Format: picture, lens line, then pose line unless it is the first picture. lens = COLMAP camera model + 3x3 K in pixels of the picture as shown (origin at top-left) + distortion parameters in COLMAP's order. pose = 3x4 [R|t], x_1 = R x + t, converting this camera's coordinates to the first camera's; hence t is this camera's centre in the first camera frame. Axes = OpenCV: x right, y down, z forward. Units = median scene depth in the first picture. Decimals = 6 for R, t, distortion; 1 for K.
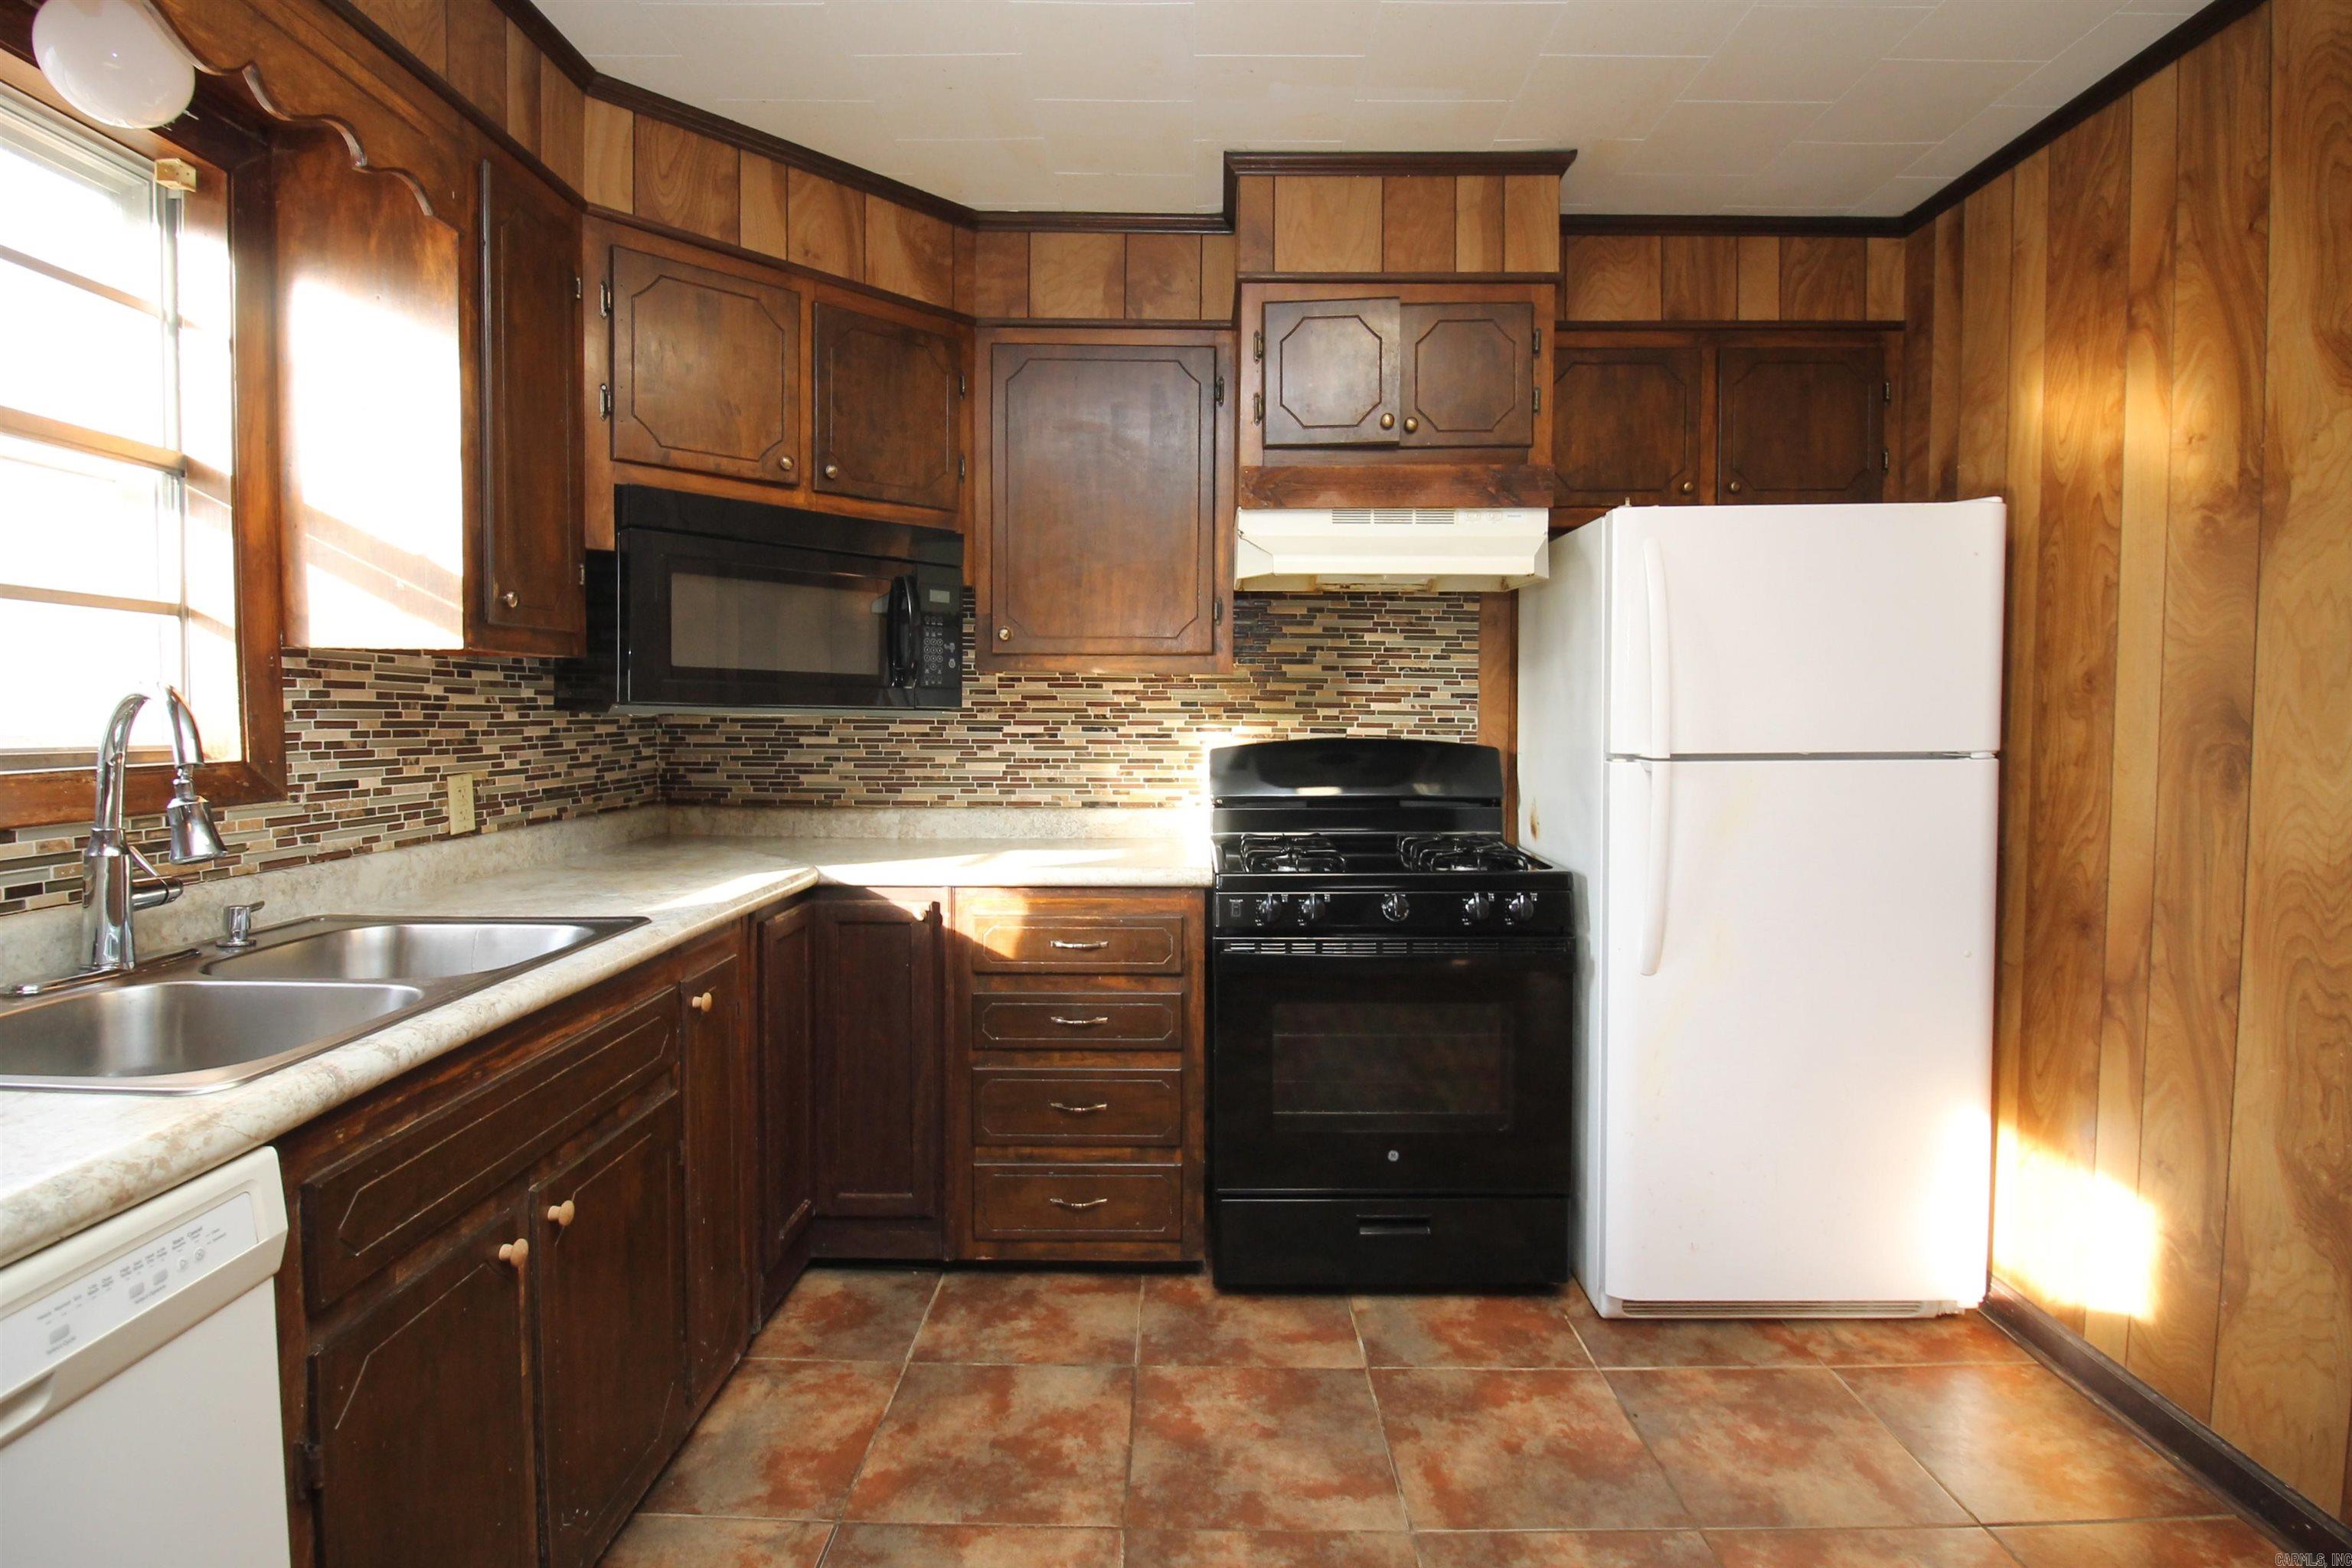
lens RADIAL K [[1129.1, 0, 1166.6], [0, 1129.1, 749.9], [0, 0, 1]] dist [0.001290, -0.015182]
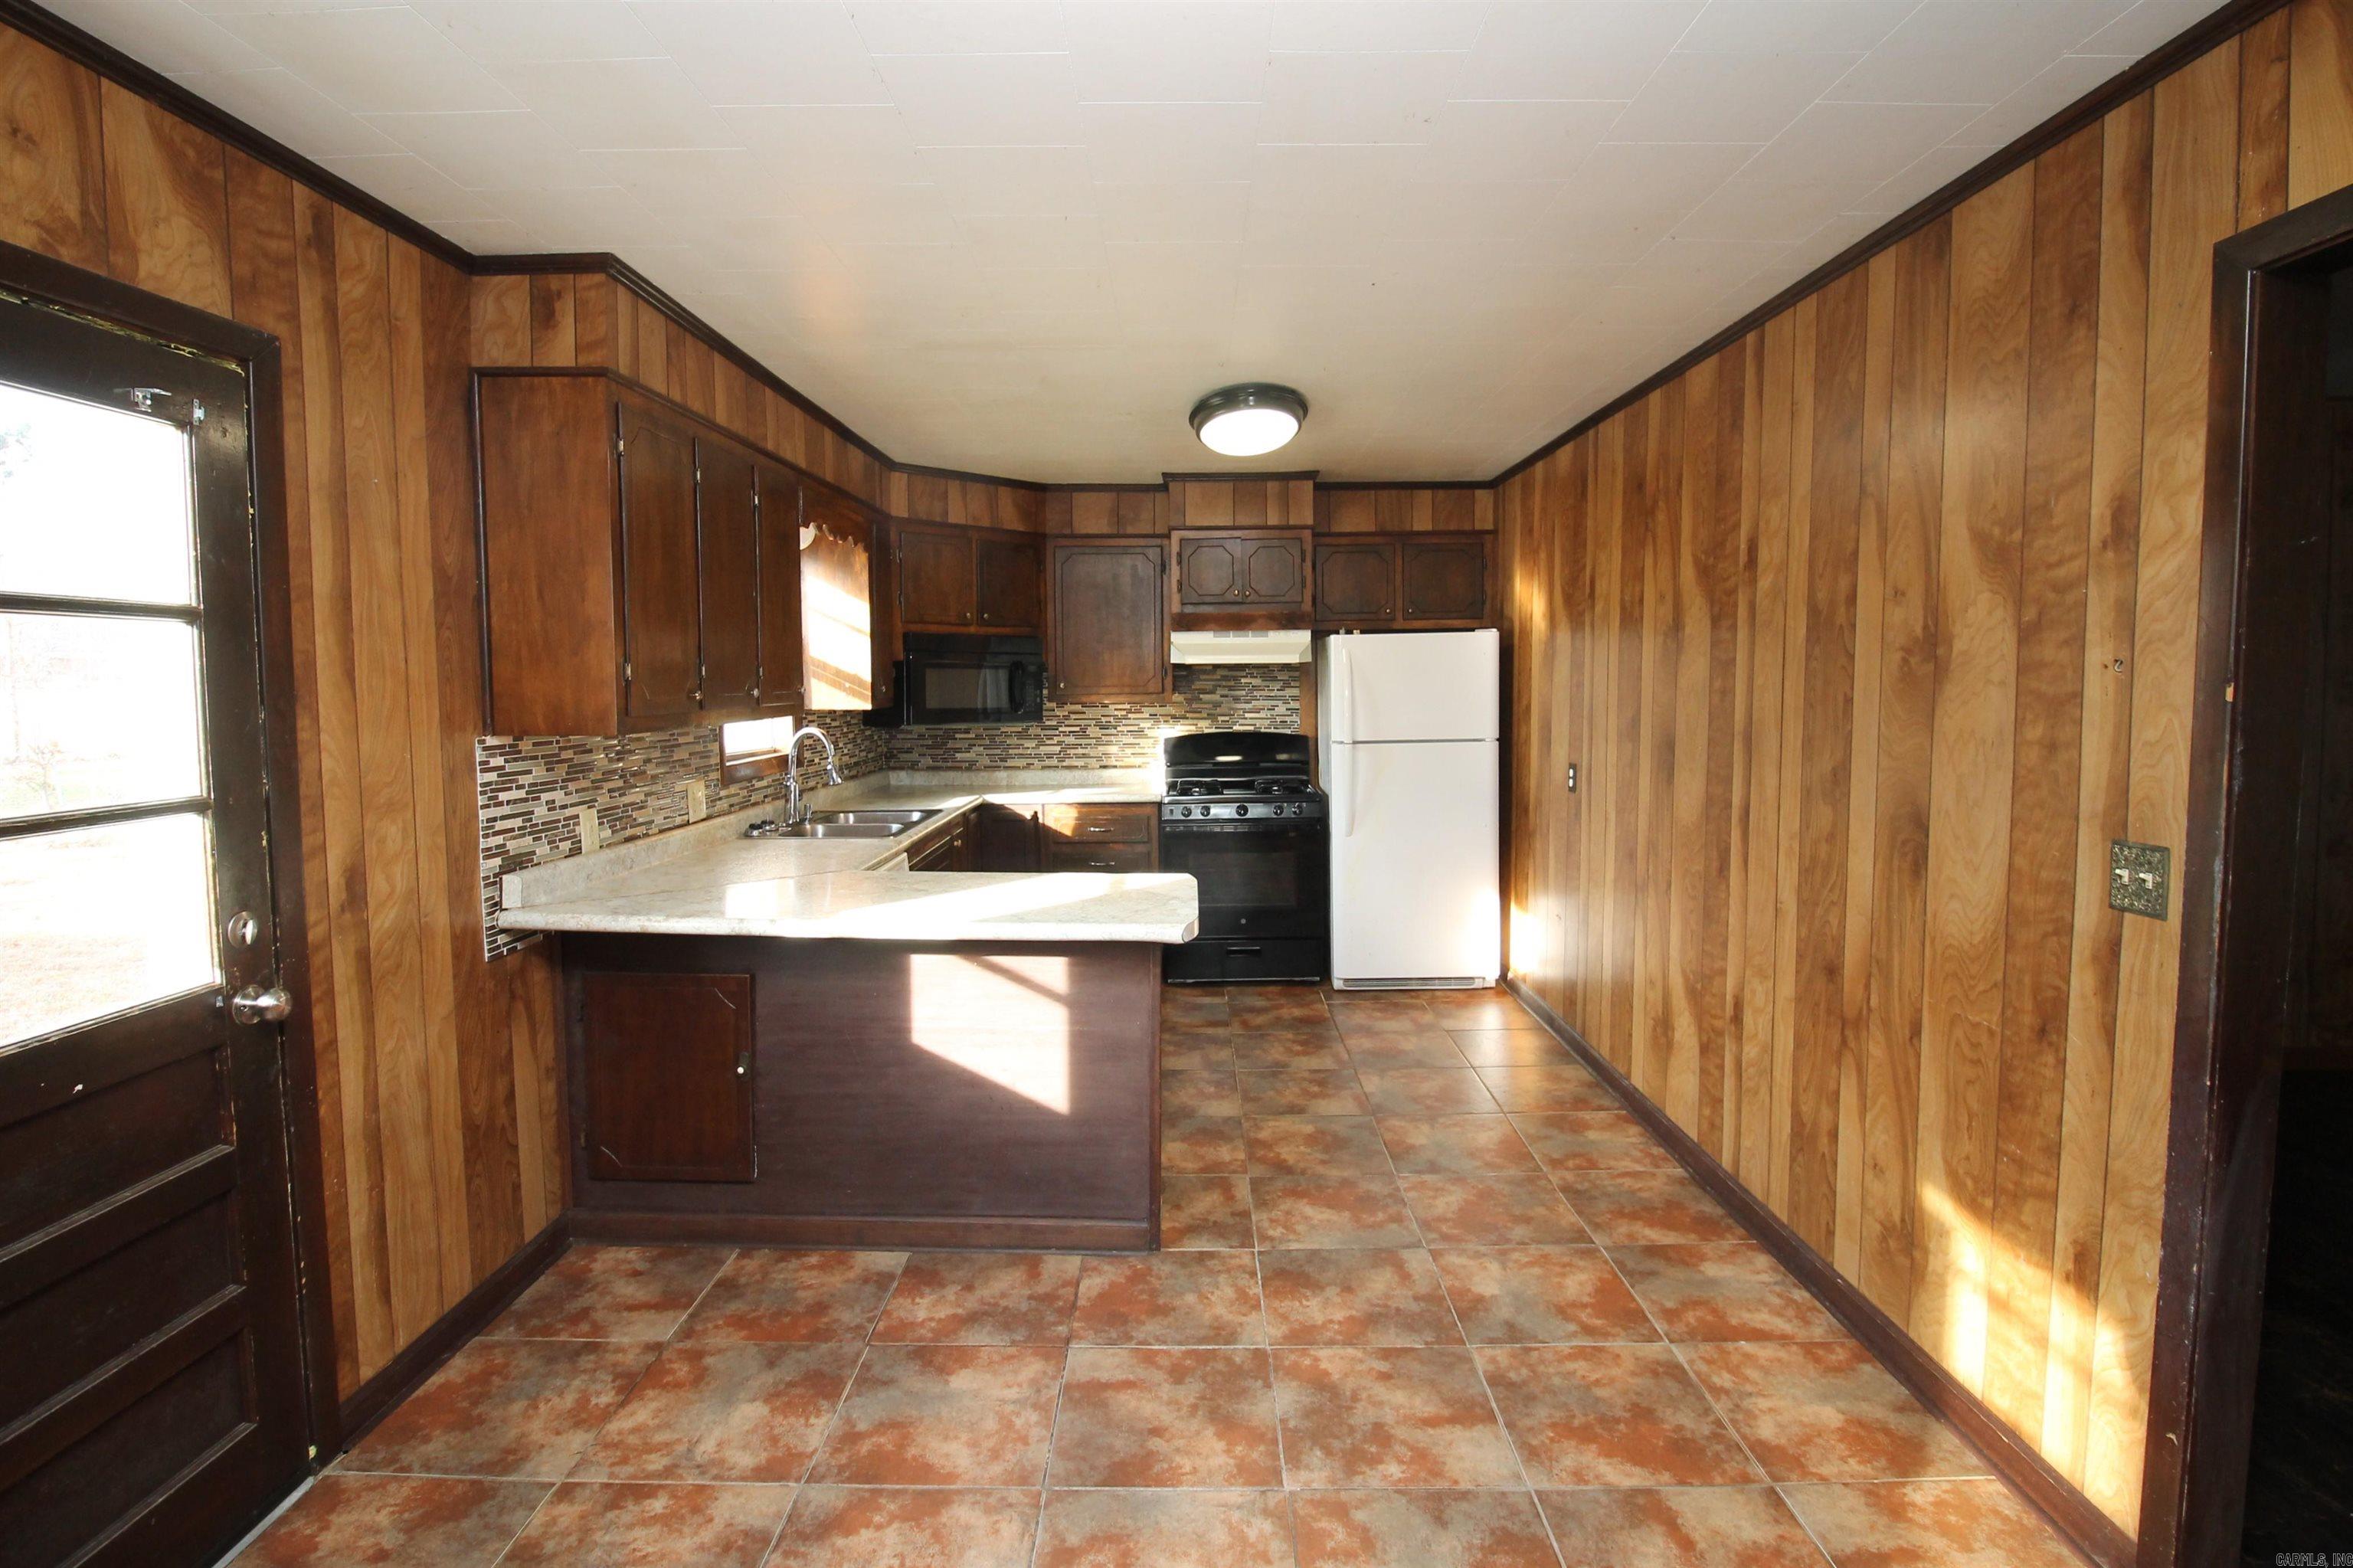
lens RADIAL K [[1120.6, 0, 1136.9], [0, 1120.6, 743.5], [0, 0, 1]] dist [-0.001955, -0.000260]
pose [[0.999660, -0.011989, -0.023175, 0.045472], [0.012519, 0.999659, 0.022897, -0.045345], [0.022893, -0.023180, 0.999469, -1.190141]]
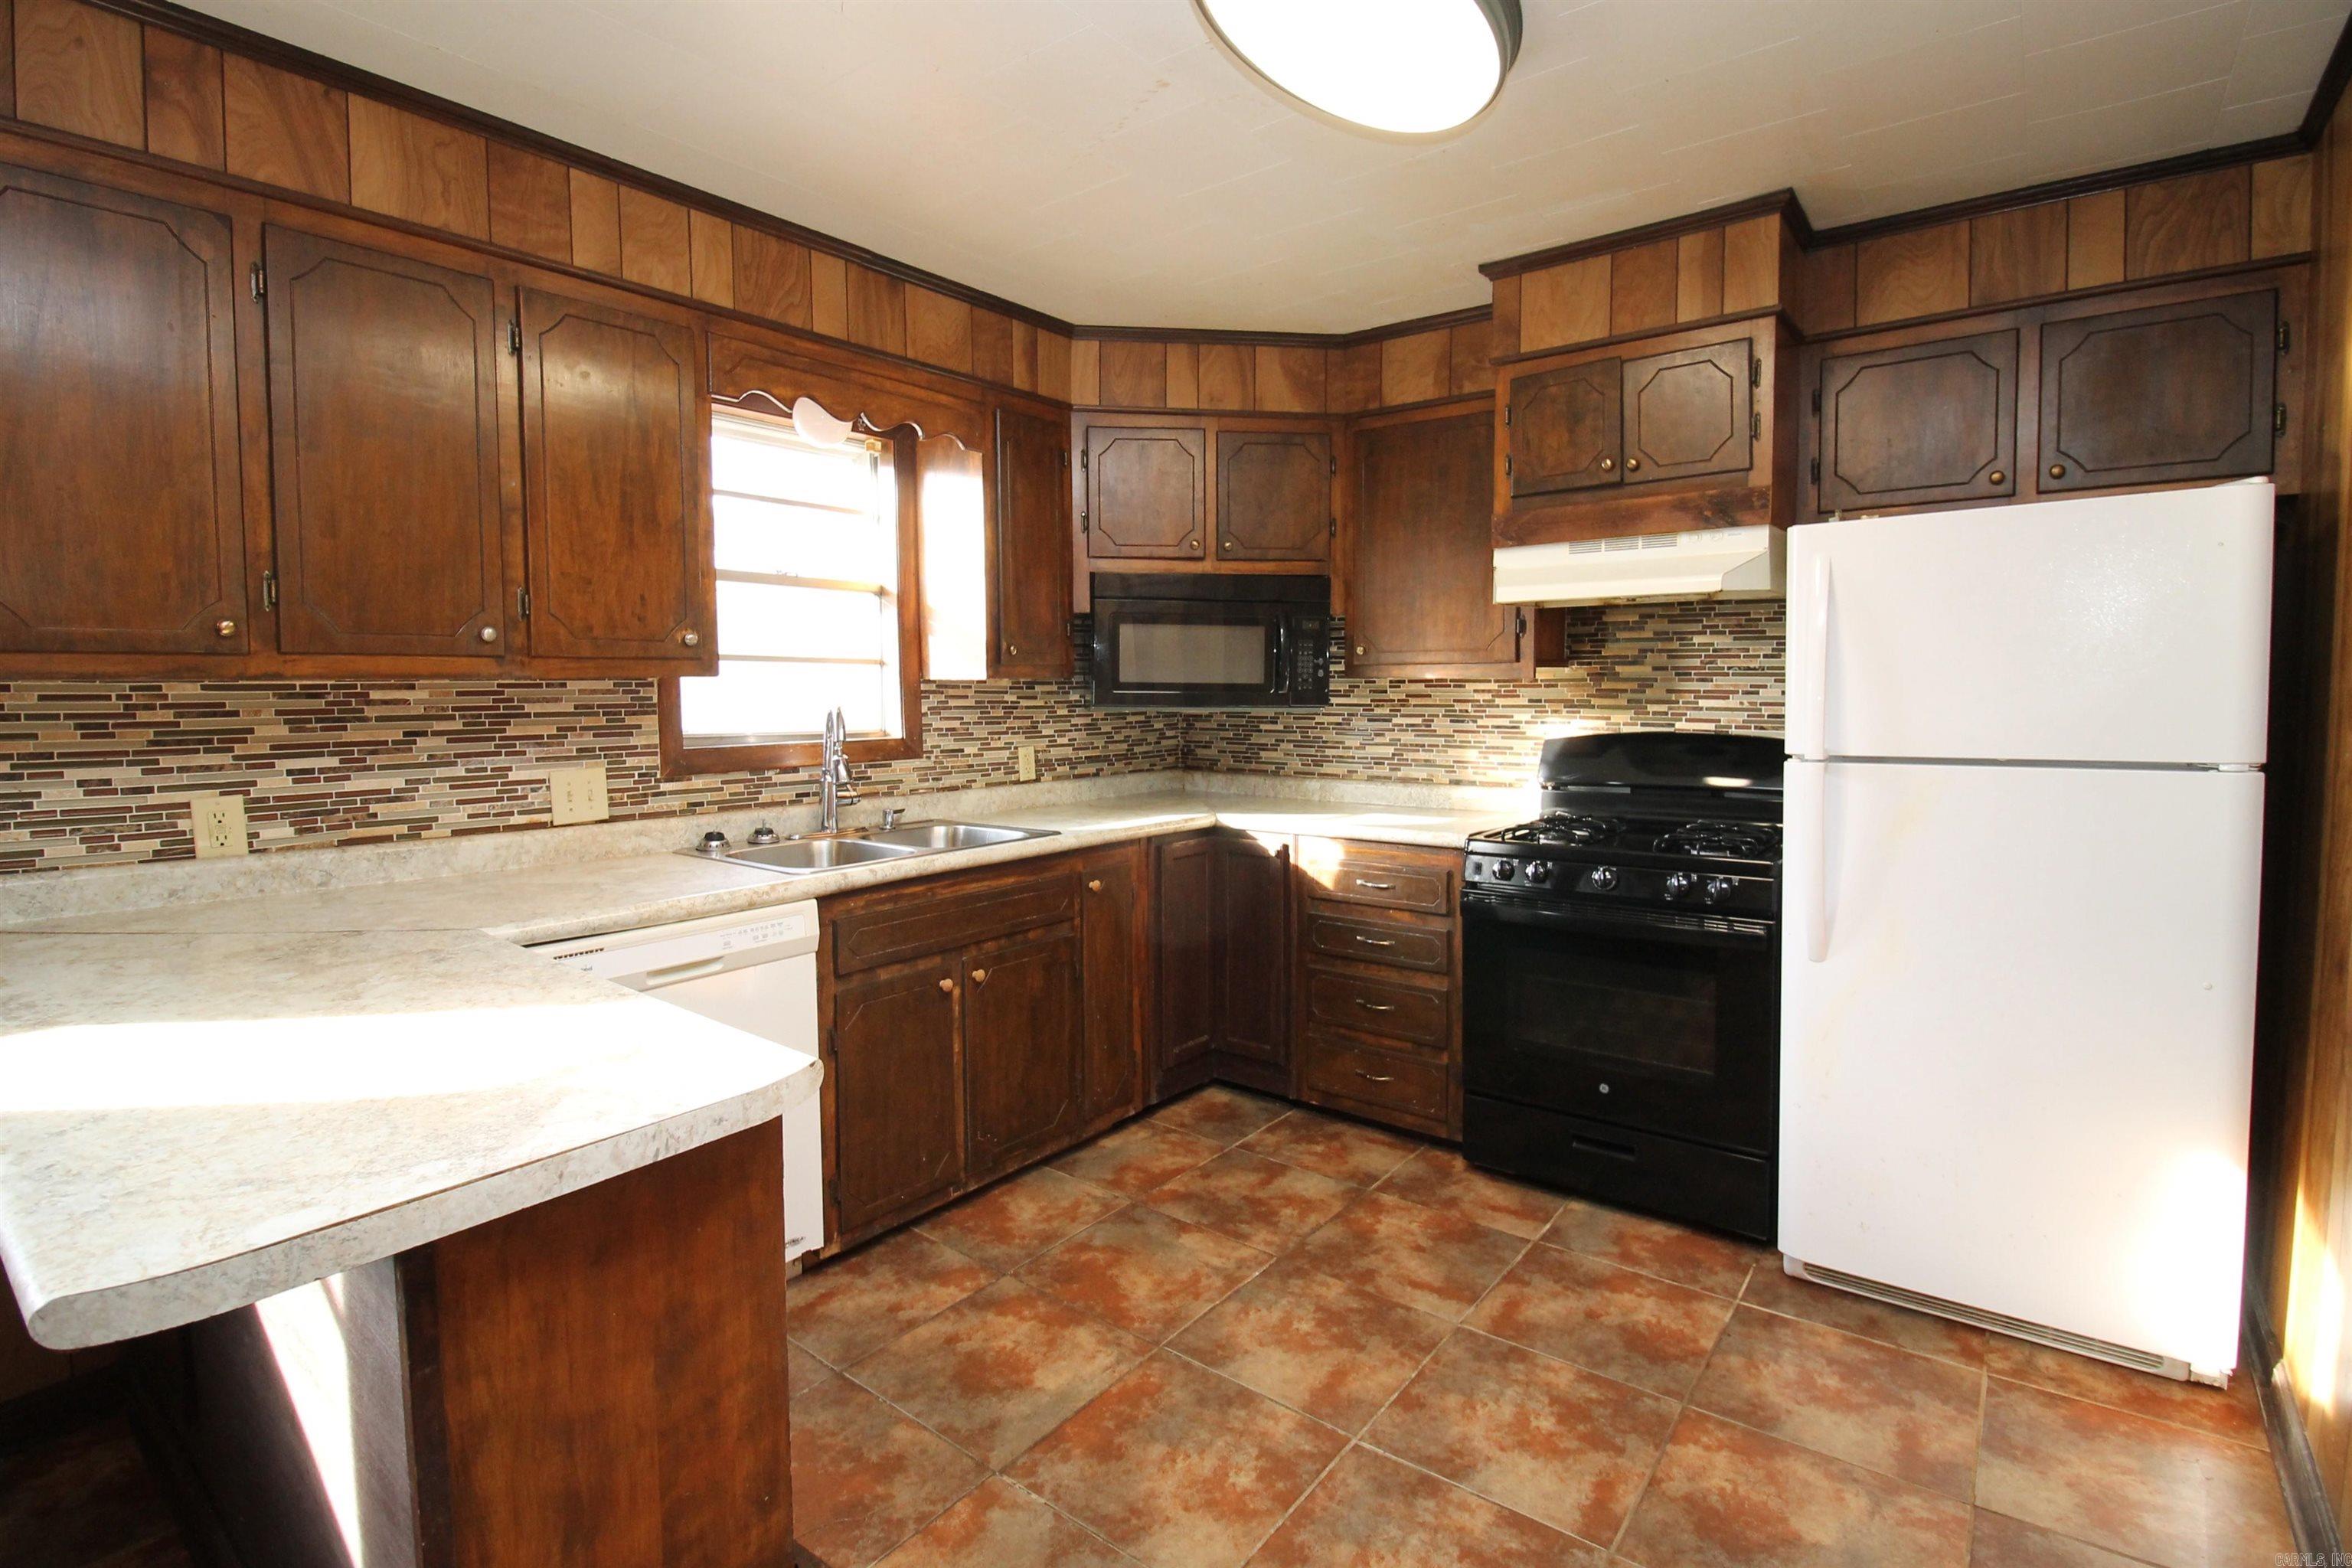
lens RADIAL K [[1089.1, 0, 1180.0], [0, 1089.1, 748.4], [0, 0, 1]] dist [0.001783, -0.013015]
pose [[0.798478, 0.025986, -0.601463, 0.512669], [-0.012835, 0.999576, 0.026147, -0.019778], [0.601887, -0.013158, 0.798473, -0.169625]]
